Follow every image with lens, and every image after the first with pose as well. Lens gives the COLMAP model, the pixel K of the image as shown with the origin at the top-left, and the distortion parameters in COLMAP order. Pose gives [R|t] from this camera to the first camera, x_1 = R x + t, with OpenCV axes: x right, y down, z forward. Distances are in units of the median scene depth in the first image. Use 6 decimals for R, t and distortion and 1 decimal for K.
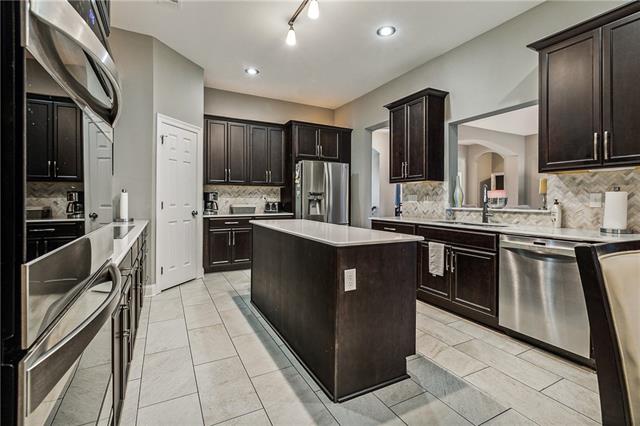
lens RADIAL K [[290.0, 0, 313.3], [0, 290.0, 203.4], [0, 0, 1]] dist [-0.002694, 0.000006]
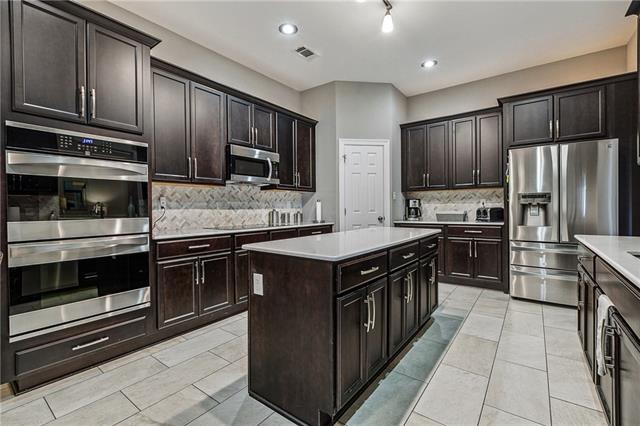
lens RADIAL K [[290.0, 0, 318.6], [0, 290.0, 209.5], [0, 0, 1]] dist [-0.002694, 0.000006]
pose [[0.429810, -0.000427, -0.902919, 0.401579], [-0.000571, 1.000000, -0.000744, -0.000032], [0.902919, 0.000835, 0.429809, 0.263156]]
